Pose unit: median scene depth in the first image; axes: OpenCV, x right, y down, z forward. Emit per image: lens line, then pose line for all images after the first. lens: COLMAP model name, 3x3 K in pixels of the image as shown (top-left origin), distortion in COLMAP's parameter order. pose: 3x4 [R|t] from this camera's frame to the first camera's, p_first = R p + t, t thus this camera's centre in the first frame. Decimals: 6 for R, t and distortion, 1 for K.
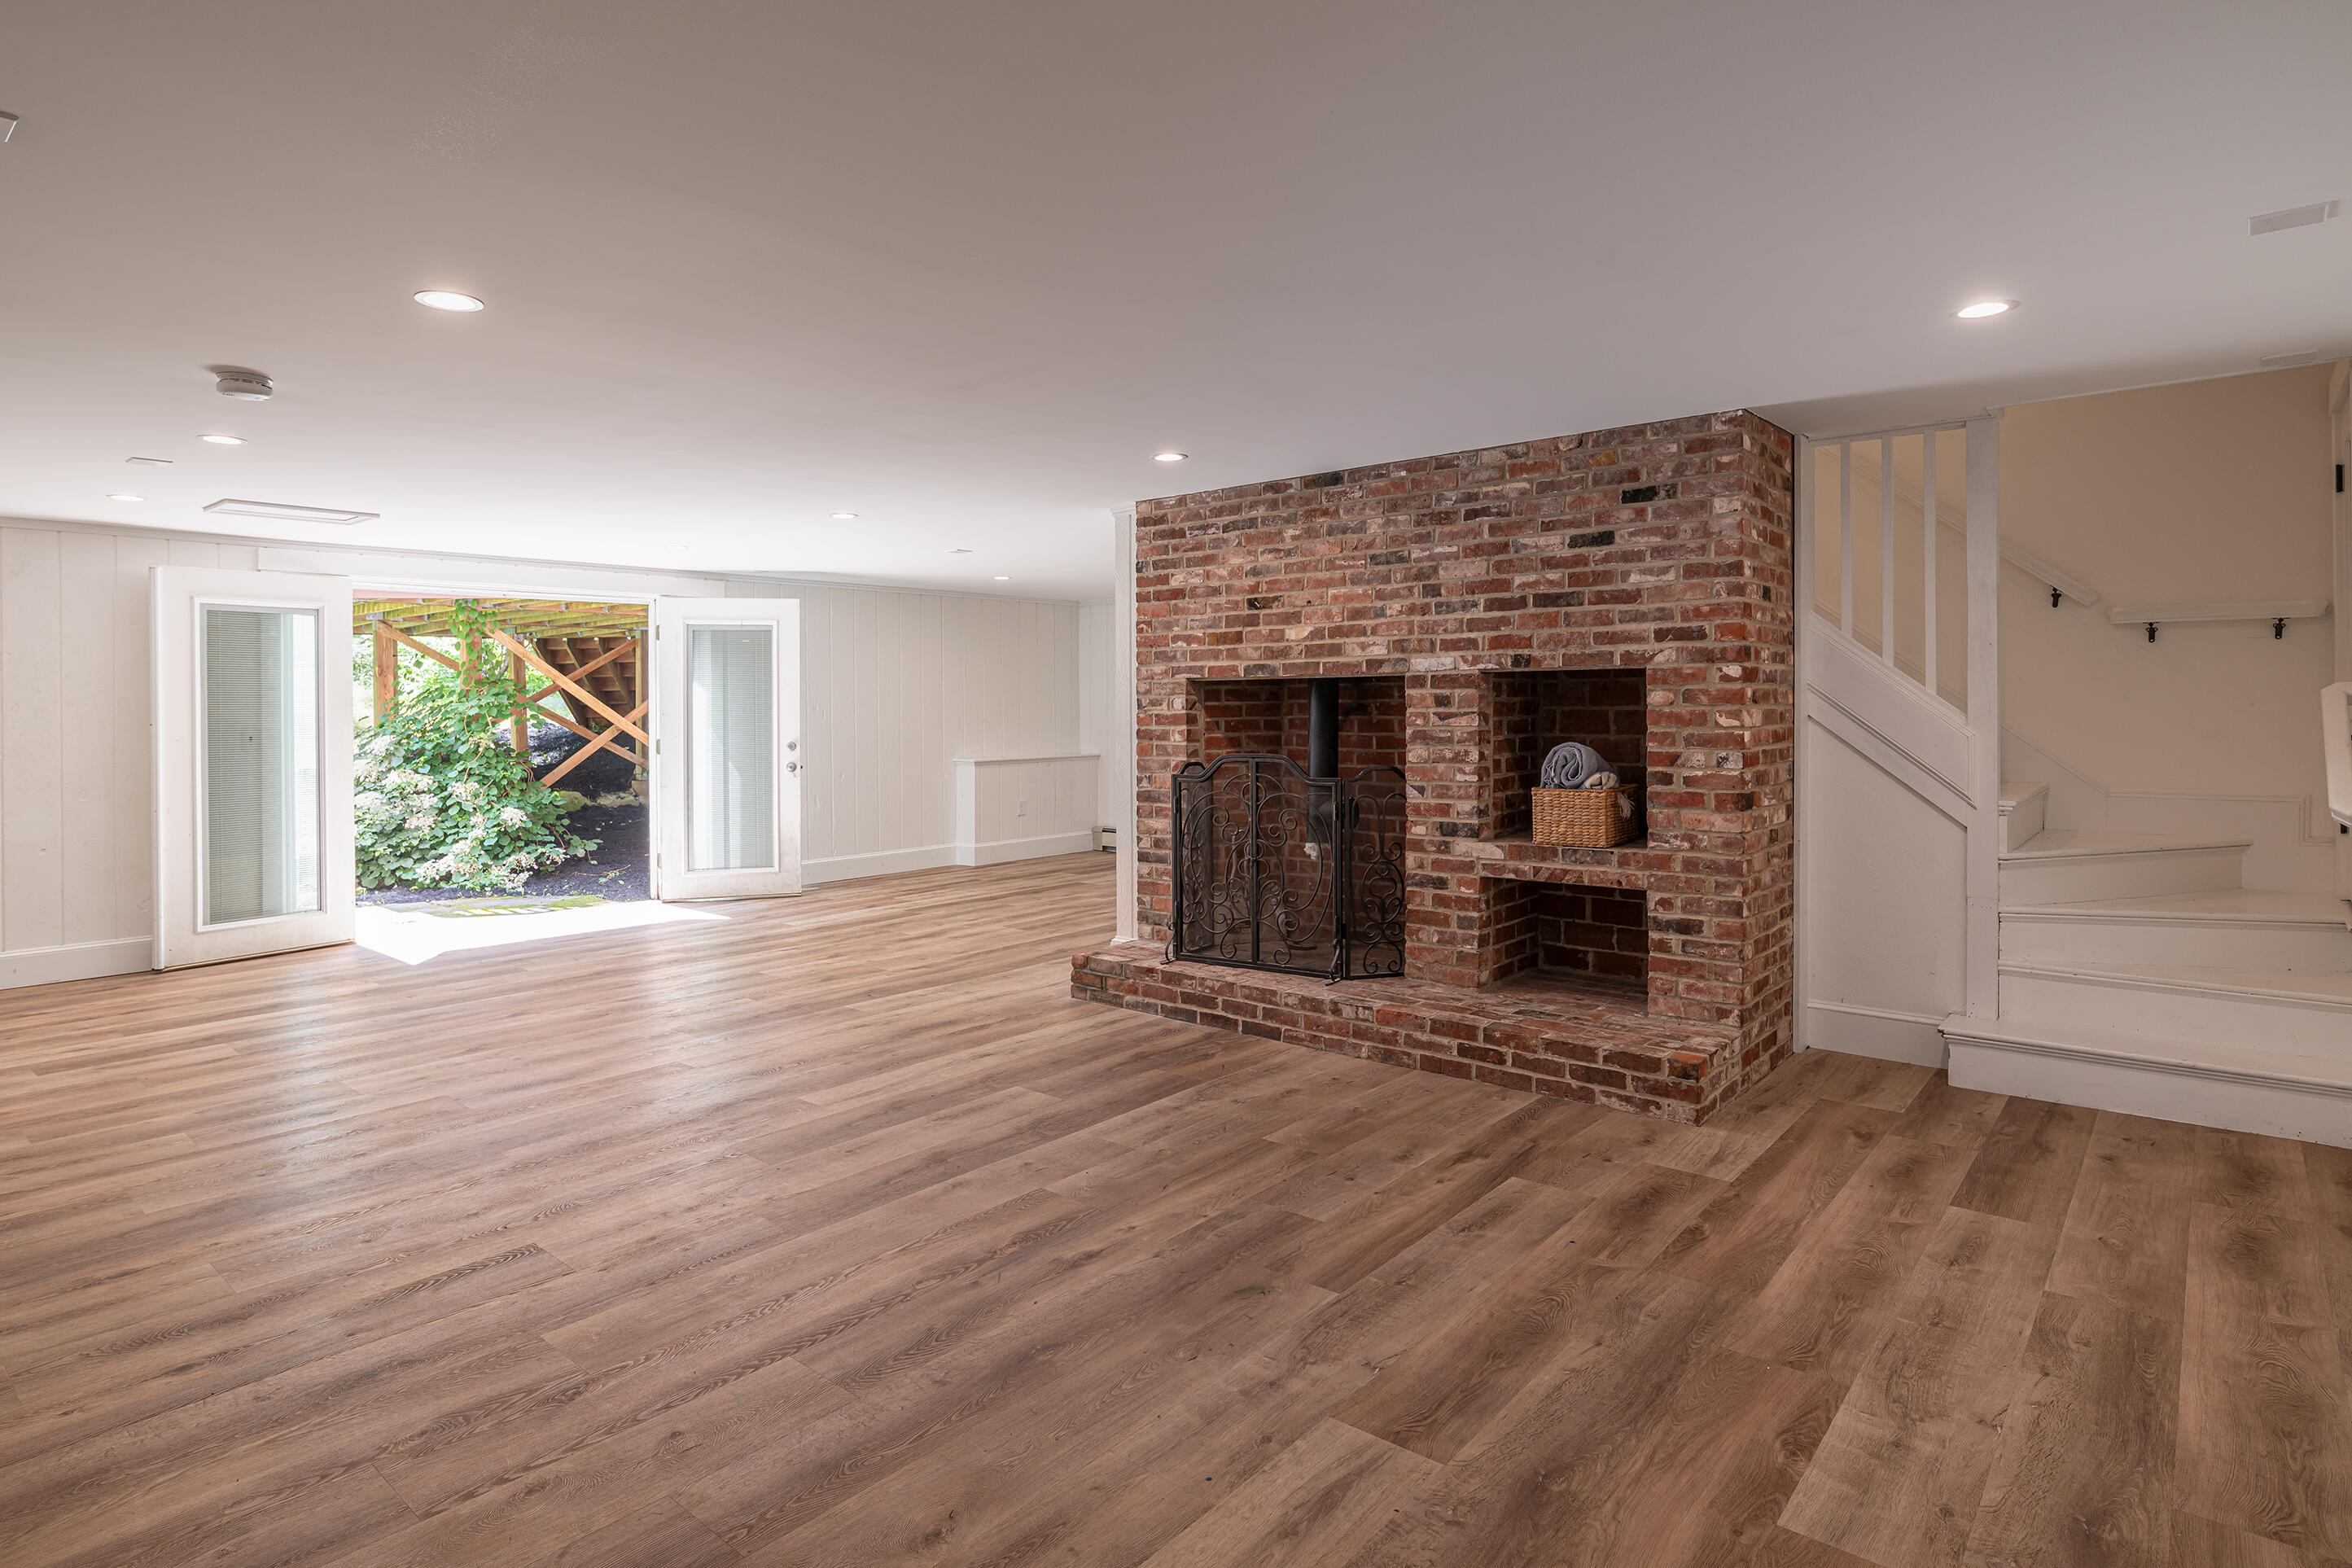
lens RADIAL K [[1242.8, 0, 1178.0], [0, 1242.8, 745.9], [0, 0, 1]] dist [-0.047217, 0.023132]
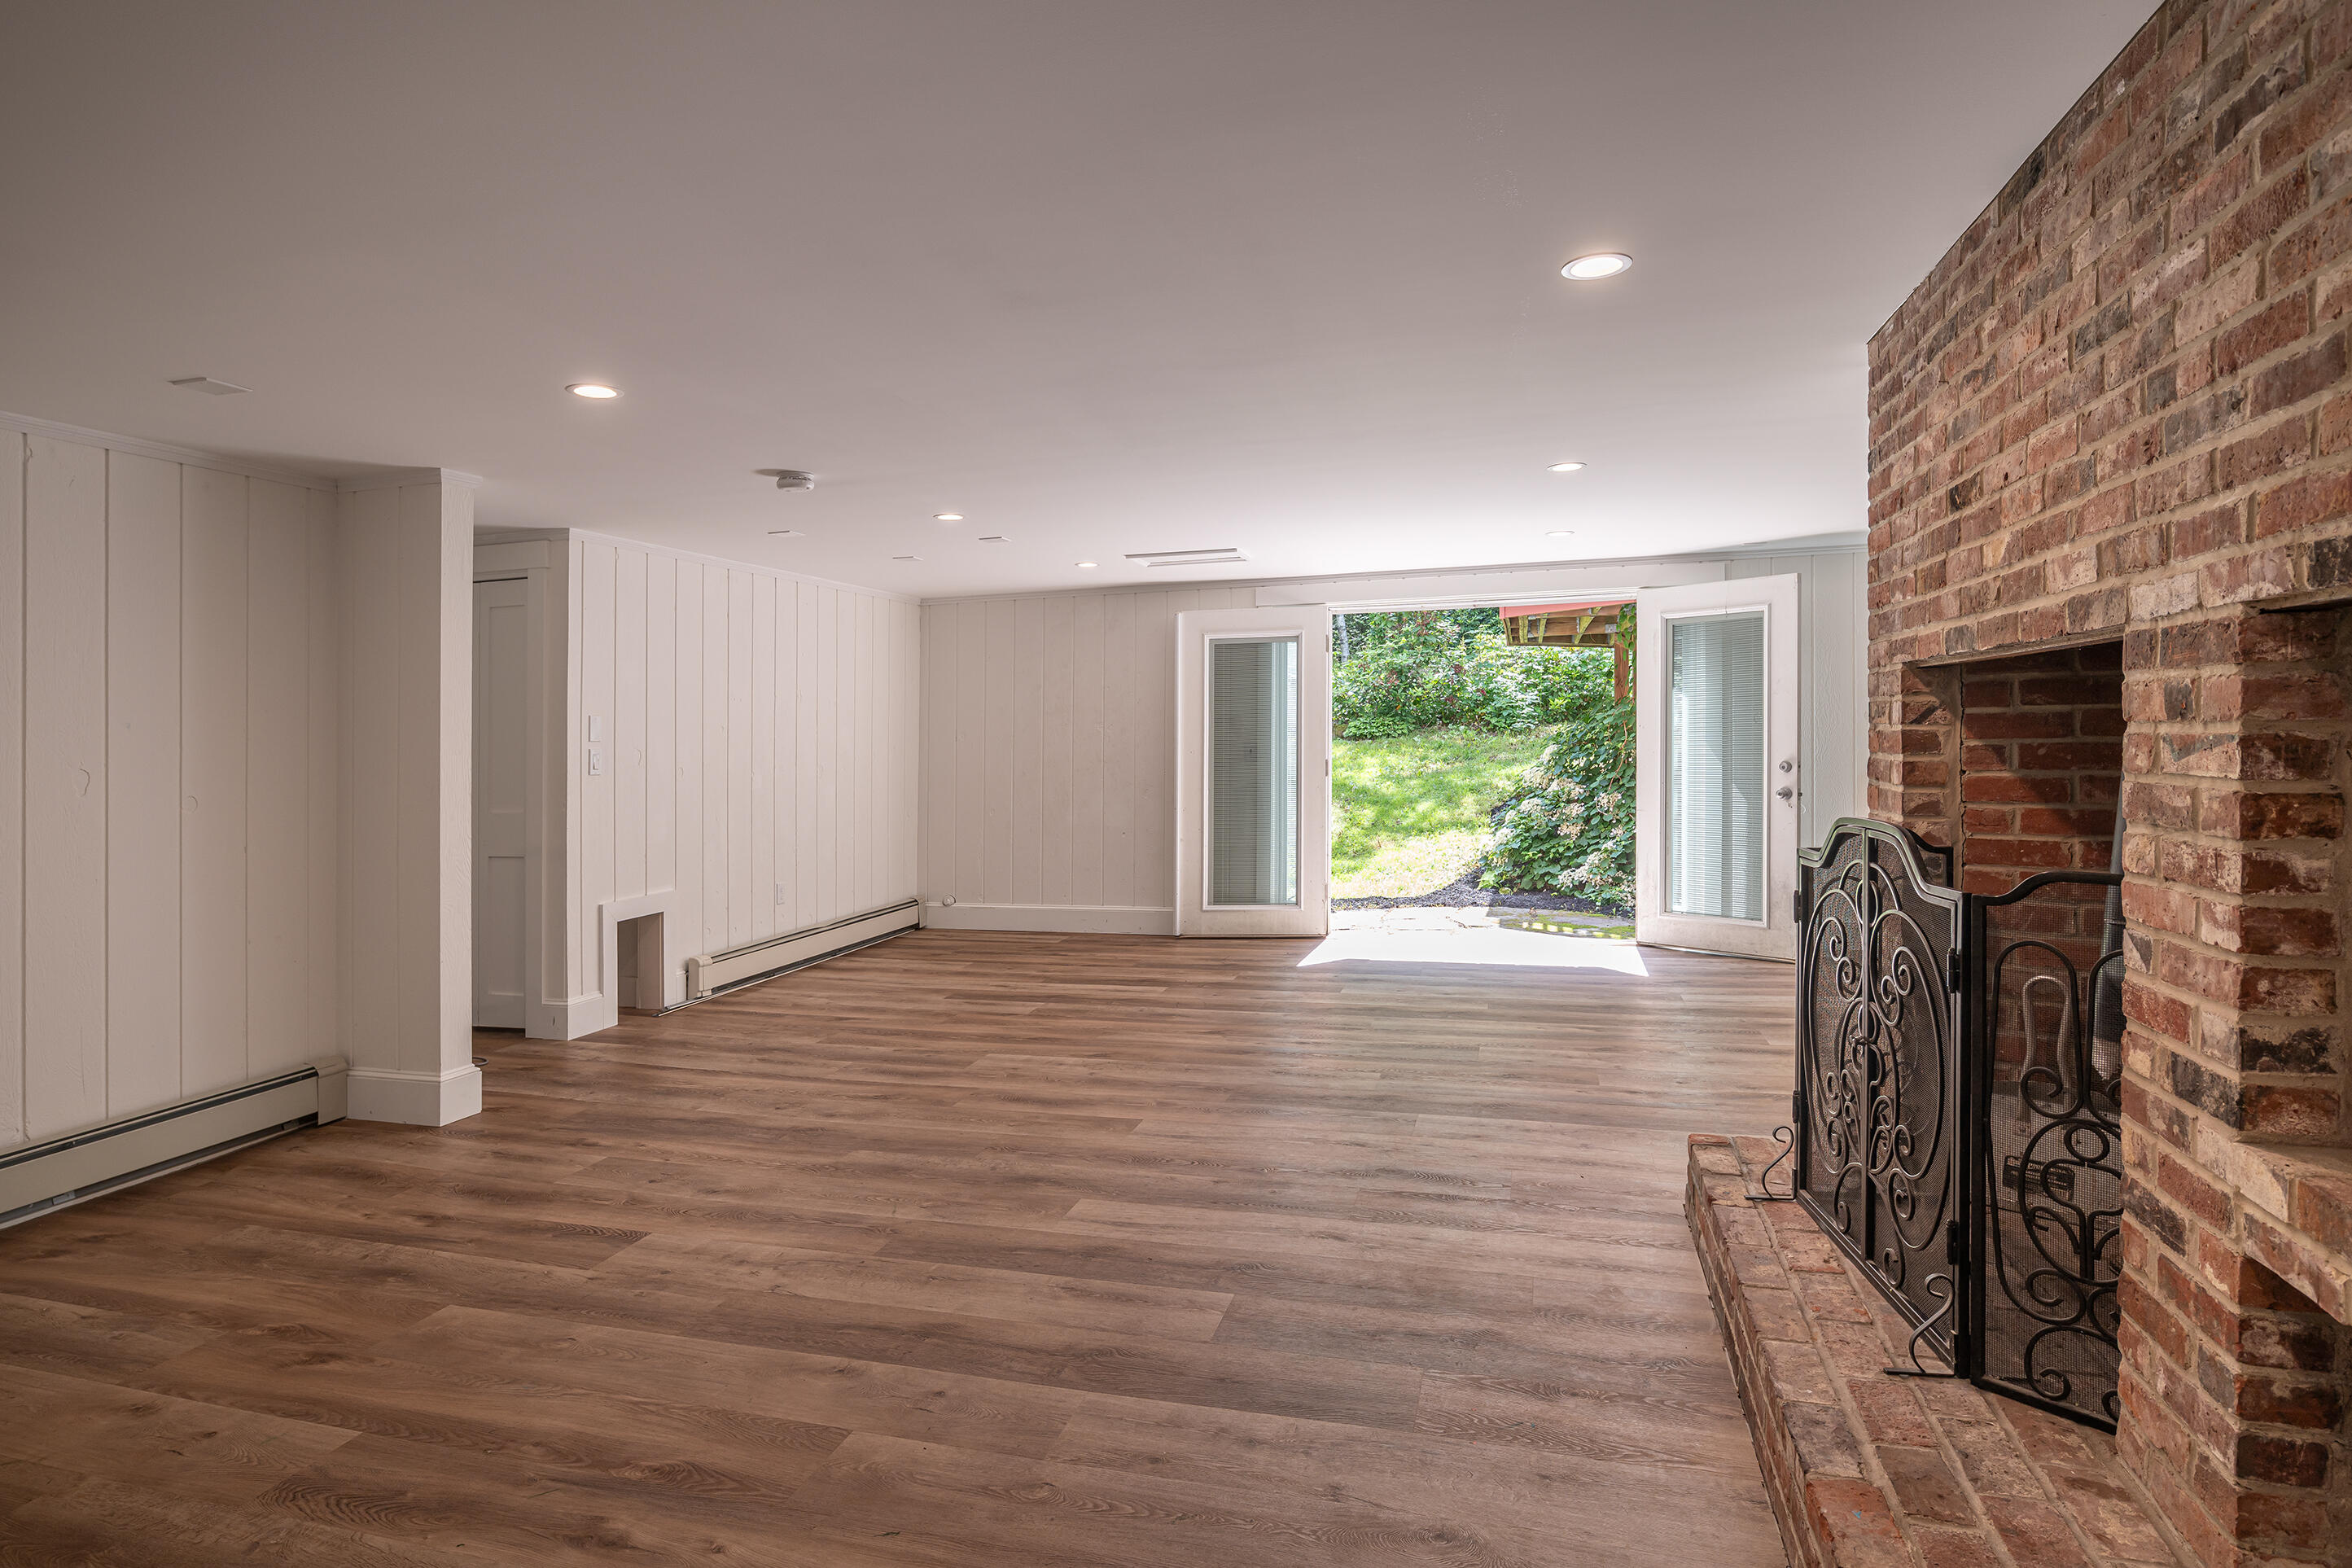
lens RADIAL K [[1242.8, 0, 1178.0], [0, 1242.8, 745.9], [0, 0, 1]] dist [-0.047217, 0.023132]
pose [[0.409289, 0.009967, -0.912350, 0.401463], [-0.010761, 0.999924, 0.006096, -0.023019], [0.912341, 0.007323, 0.409365, 0.600582]]
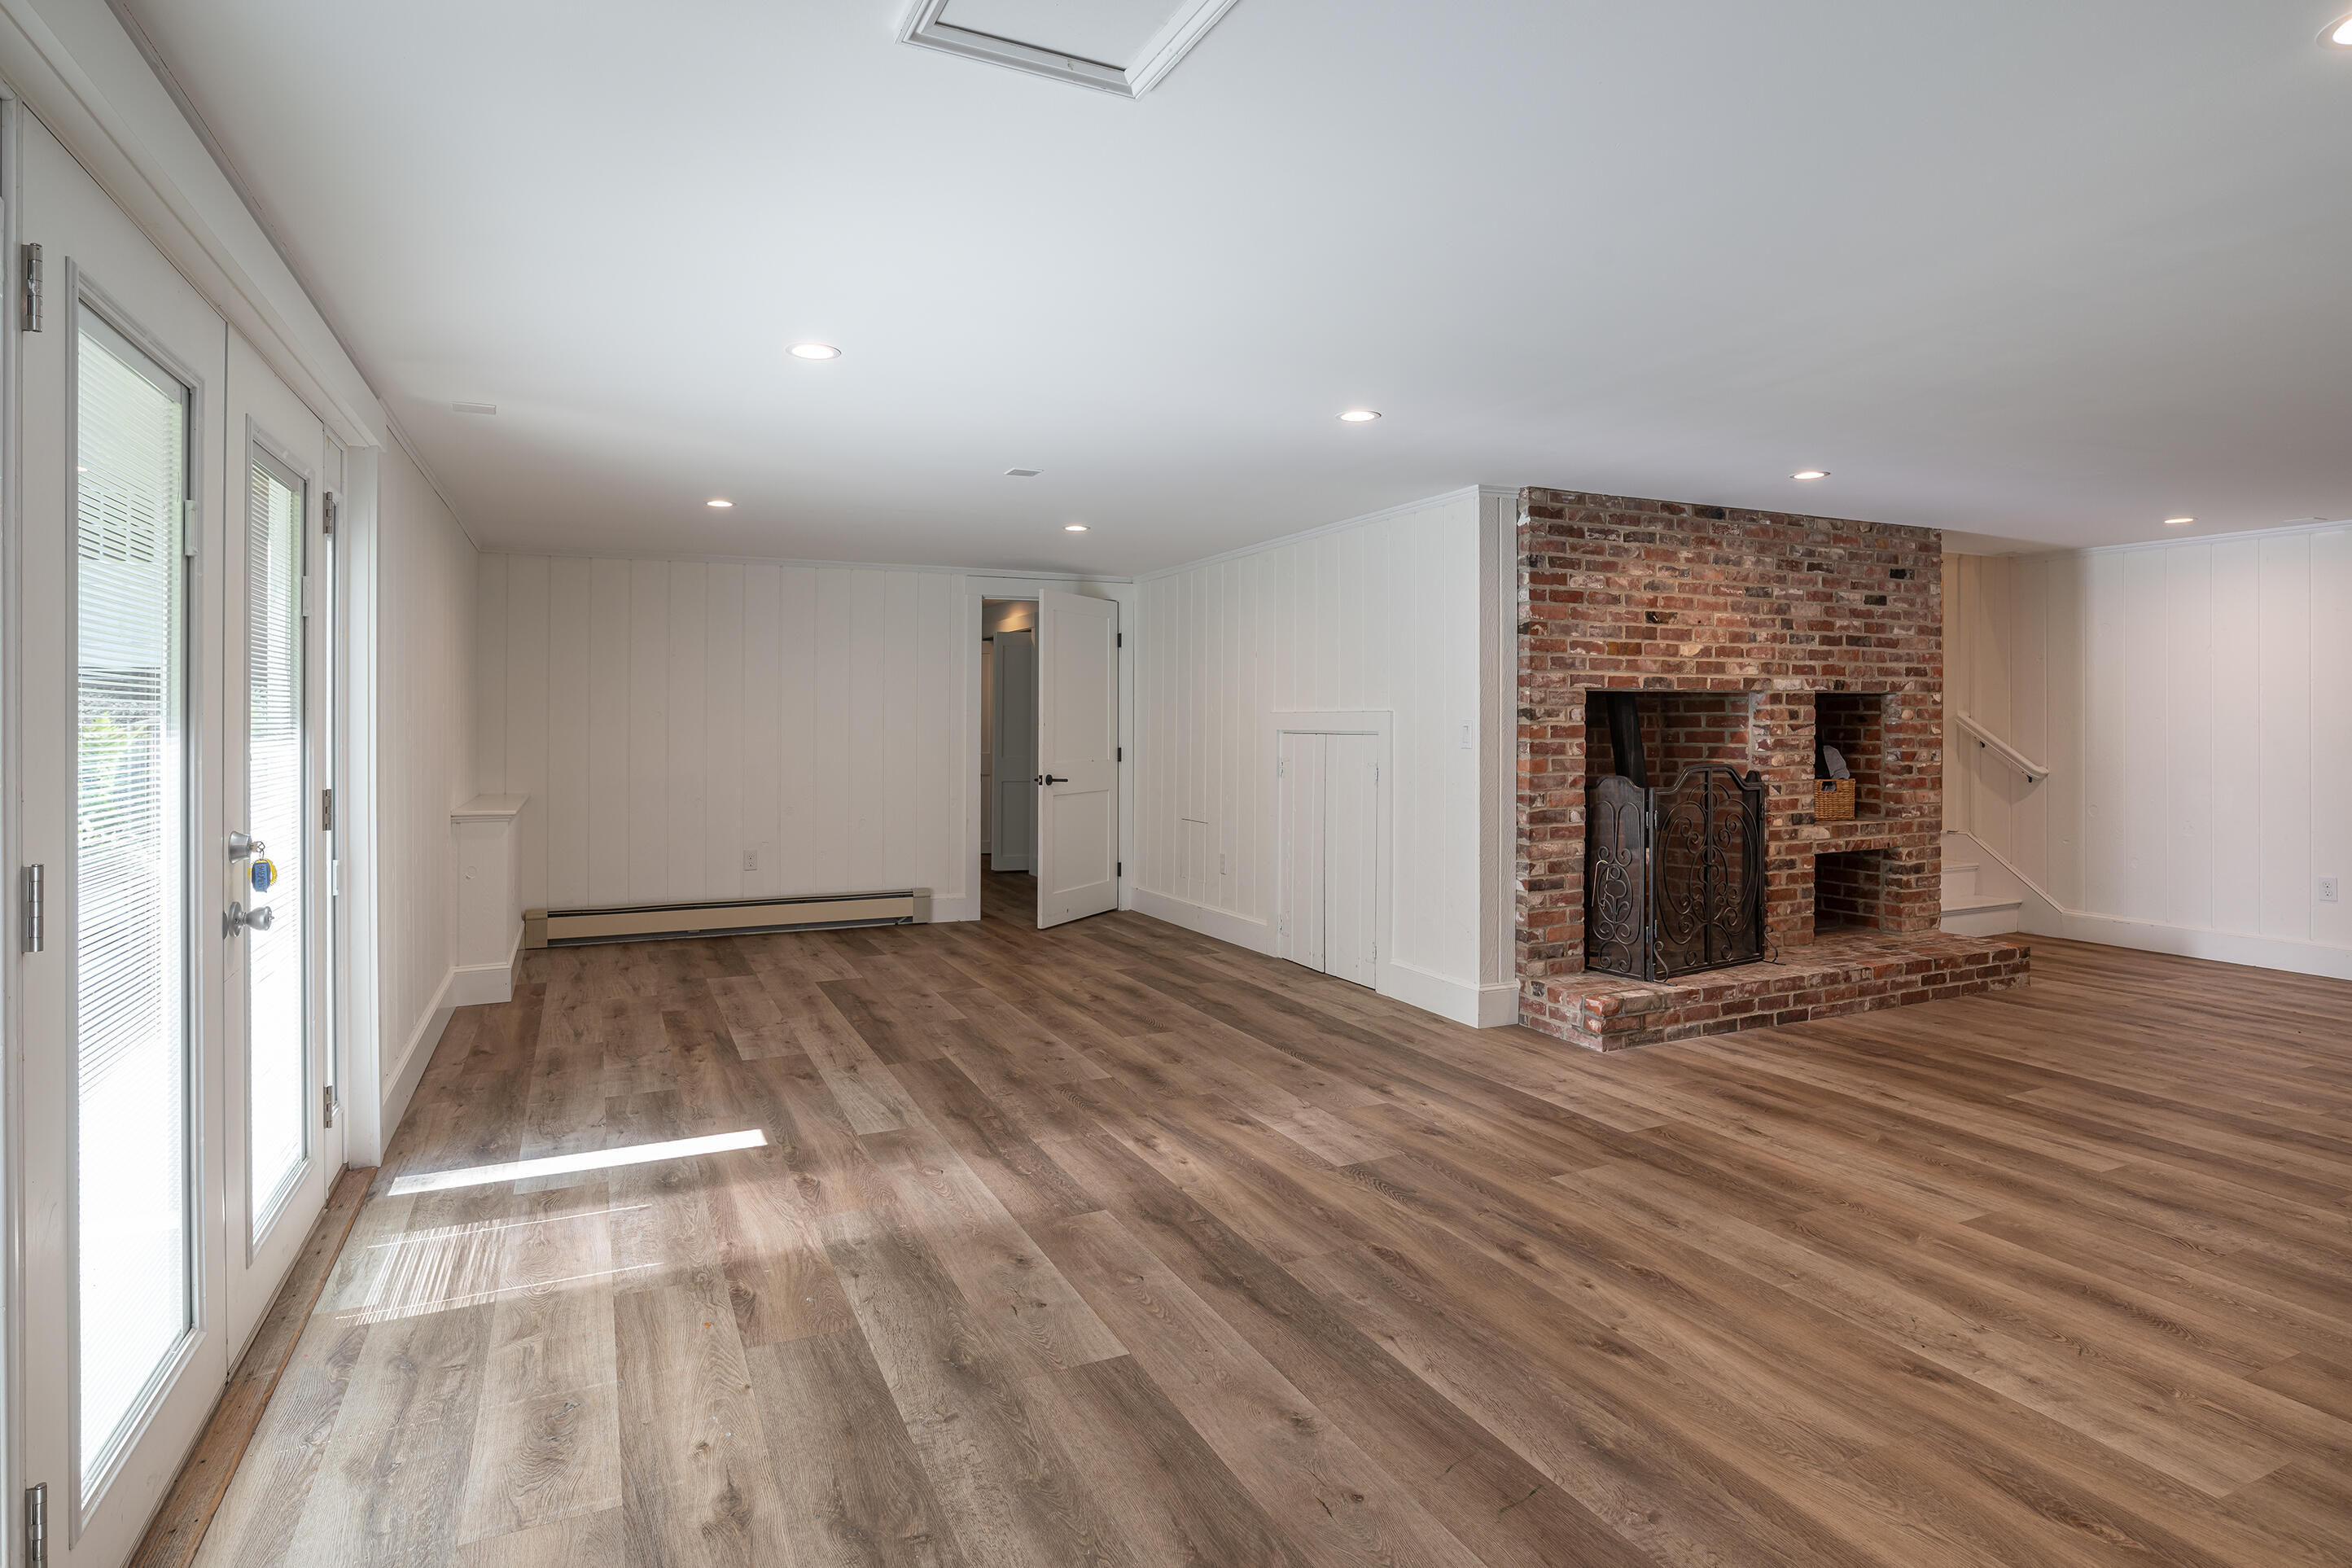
lens RADIAL K [[1242.8, 0, 1178.0], [0, 1242.8, 745.9], [0, 0, 1]] dist [-0.047217, 0.023132]
pose [[0.420427, -0.015074, 0.907201, -1.128750], [0.023167, 0.999714, 0.005874, -0.026624], [-0.907031, 0.018548, 0.420656, 1.026382]]
